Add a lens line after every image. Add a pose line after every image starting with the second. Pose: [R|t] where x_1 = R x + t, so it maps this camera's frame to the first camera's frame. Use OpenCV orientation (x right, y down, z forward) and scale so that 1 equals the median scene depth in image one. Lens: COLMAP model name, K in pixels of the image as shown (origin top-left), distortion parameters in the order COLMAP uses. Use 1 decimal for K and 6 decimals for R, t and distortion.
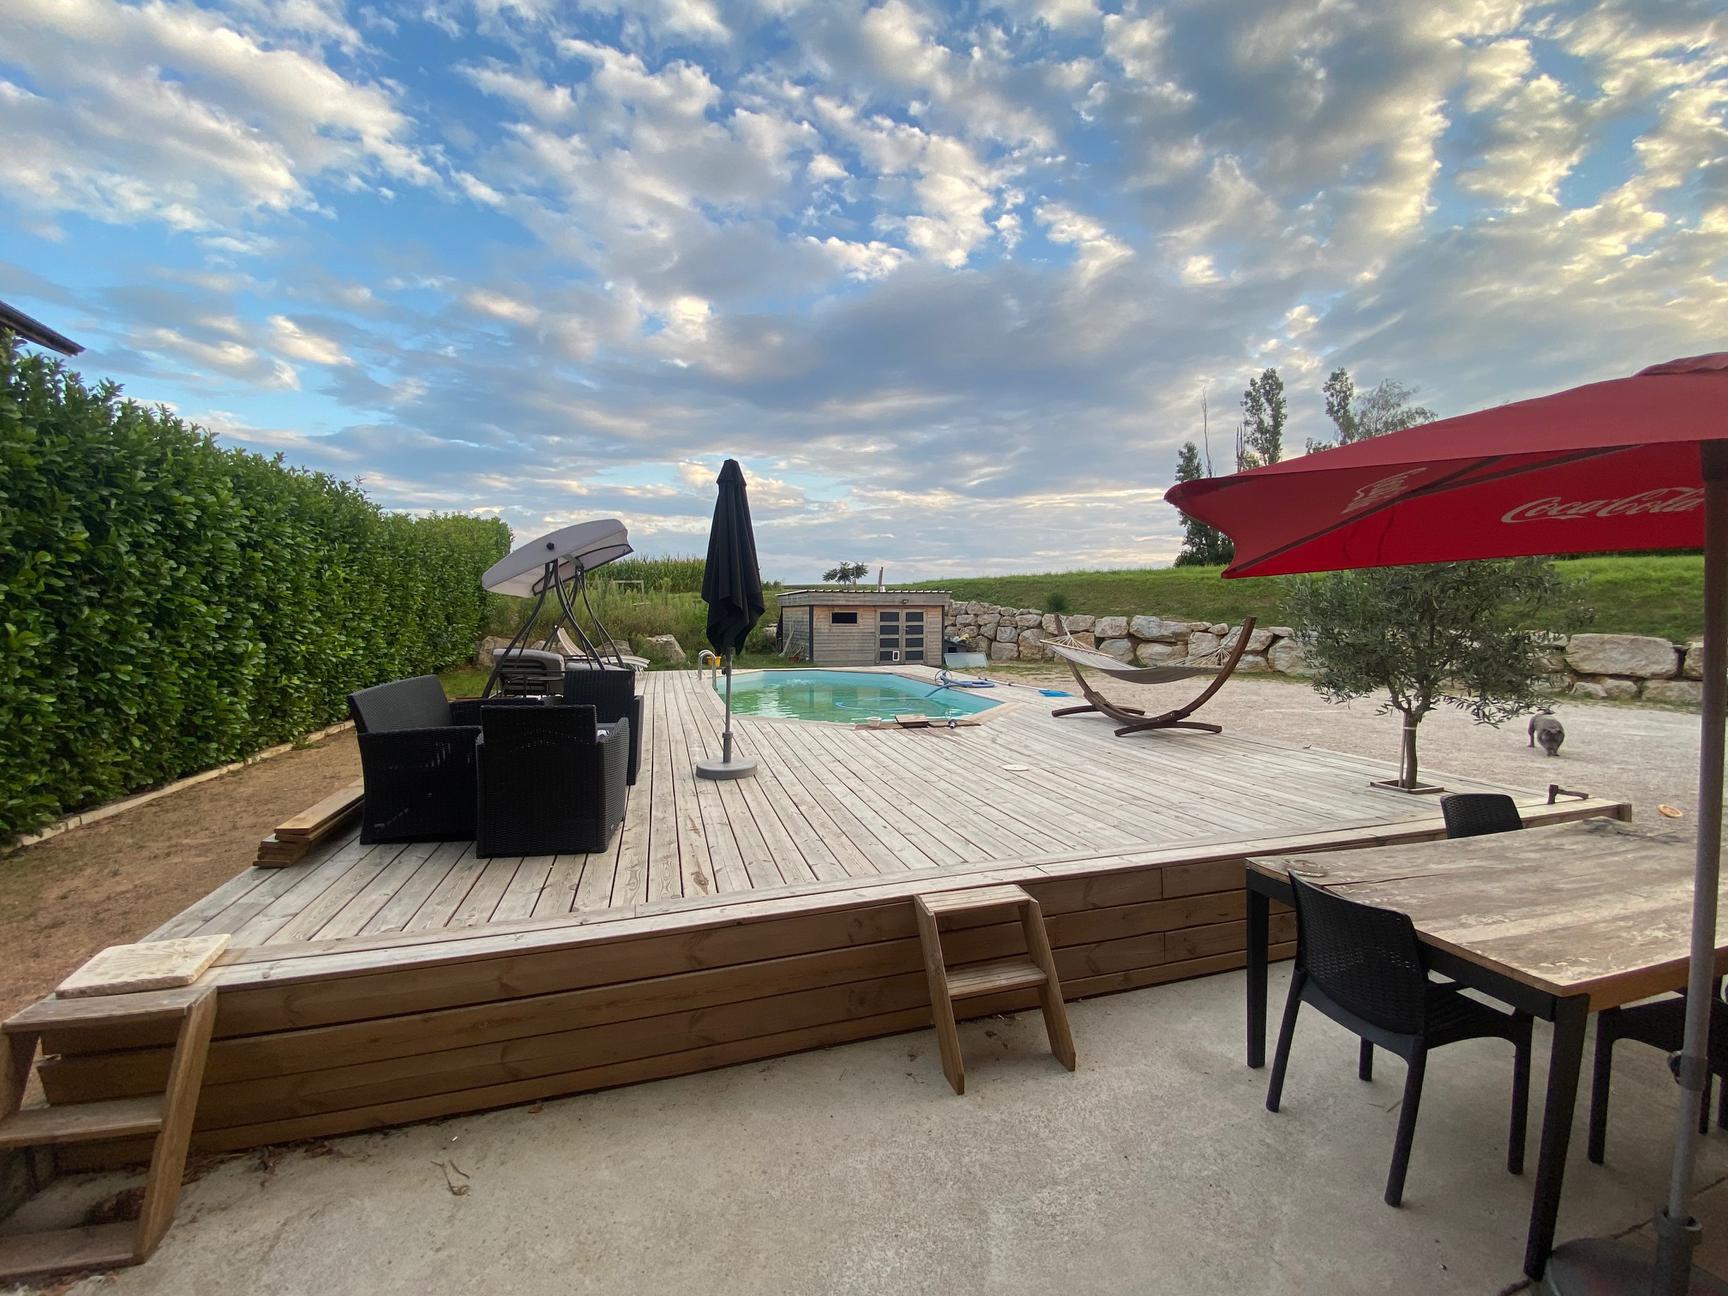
lens RADIAL K [[730.6, 0, 863.2], [0, 730.6, 649.1], [0, 0, 1]] dist [0.001517, -0.000123]
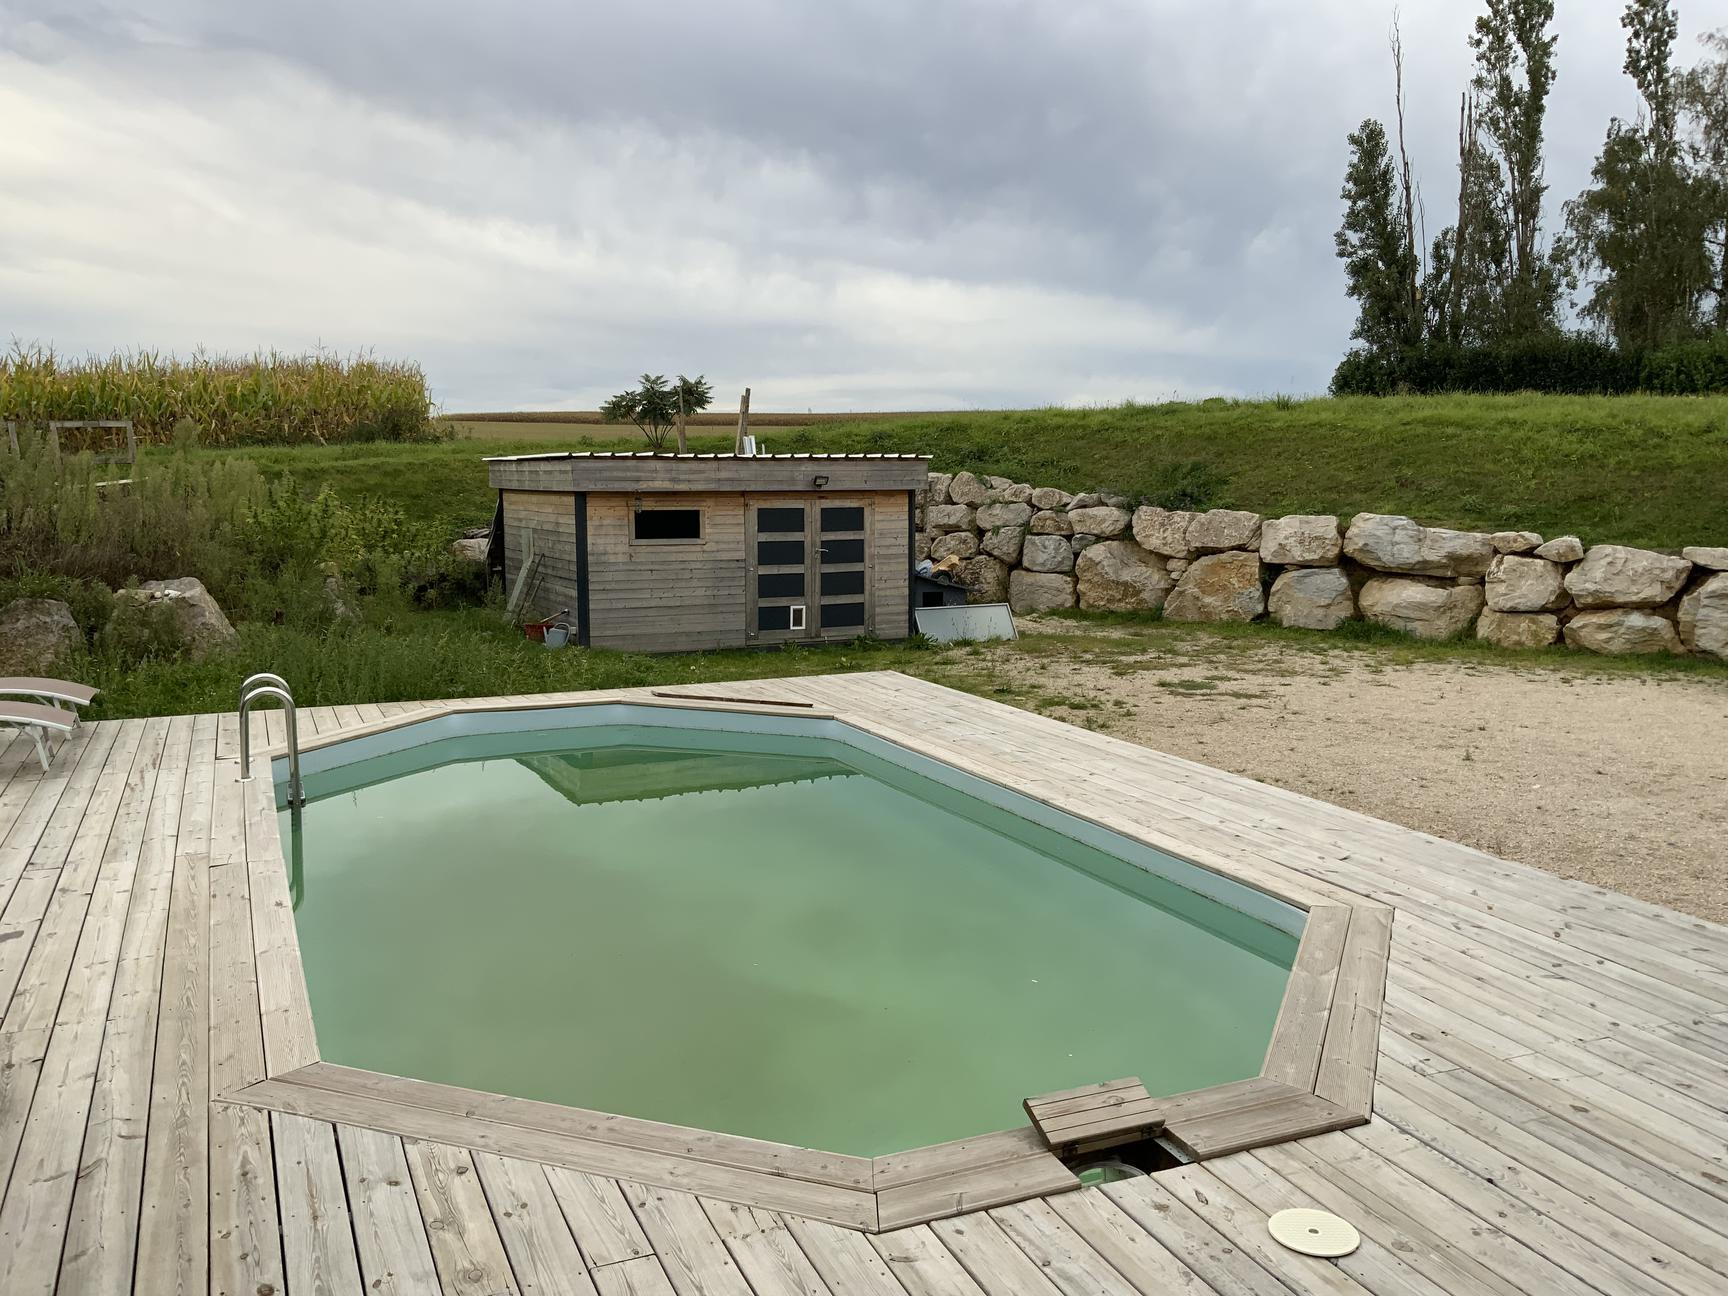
lens RADIAL K [[1452.2, 0, 871.3], [0, 1452.2, 641.5], [0, 0, 1]] dist [0.016366, -0.038884]
pose [[0.989977, -0.015153, 0.140415, -0.025790], [0.005031, 0.997380, 0.072168, -0.033114], [-0.141141, -0.070738, 0.987459, 0.195021]]
